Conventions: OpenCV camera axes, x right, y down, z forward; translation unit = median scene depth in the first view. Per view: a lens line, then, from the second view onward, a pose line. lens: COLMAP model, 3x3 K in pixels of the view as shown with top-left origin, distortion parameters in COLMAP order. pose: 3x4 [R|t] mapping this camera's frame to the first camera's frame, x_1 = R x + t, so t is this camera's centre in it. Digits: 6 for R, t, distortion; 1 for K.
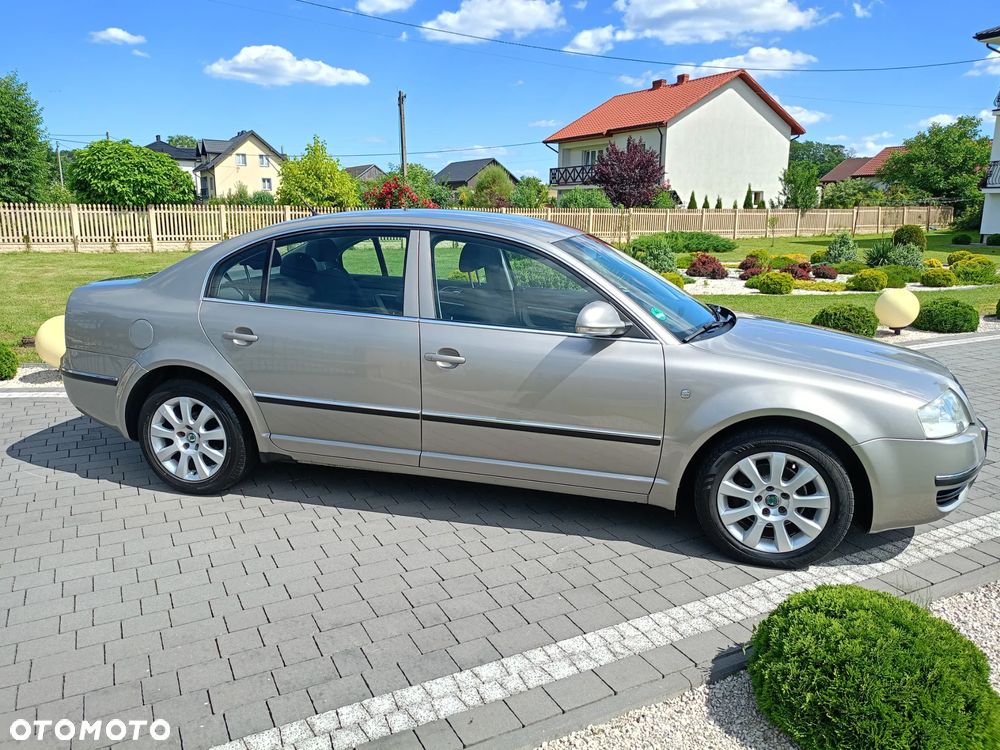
lens RADIAL K [[751.9, 0, 499.8], [0, 751.9, 374.7], [0, 0, 1]] dist [0.031834, -0.020618]
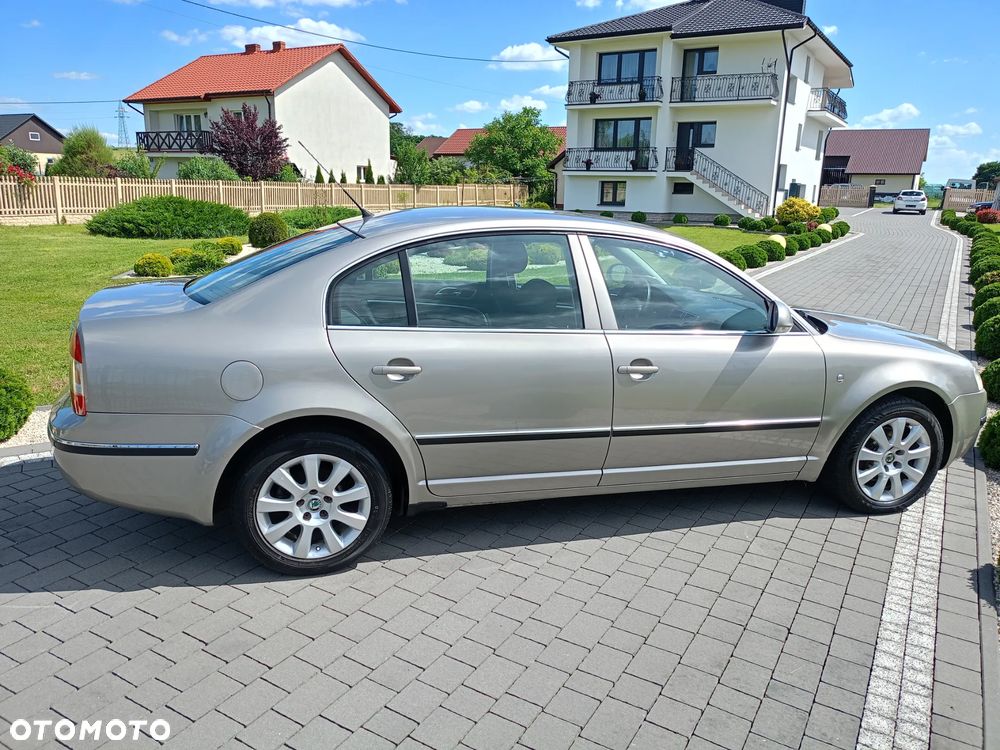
lens RADIAL K [[751.9, 0, 500.6], [0, 751.9, 372.3], [0, 0, 1]] dist [0.031834, -0.020618]
pose [[0.855538, -0.112128, 0.505452, -0.625064], [0.095175, 0.993690, 0.059343, -0.080946], [-0.508917, -0.002664, 0.860812, 0.230821]]
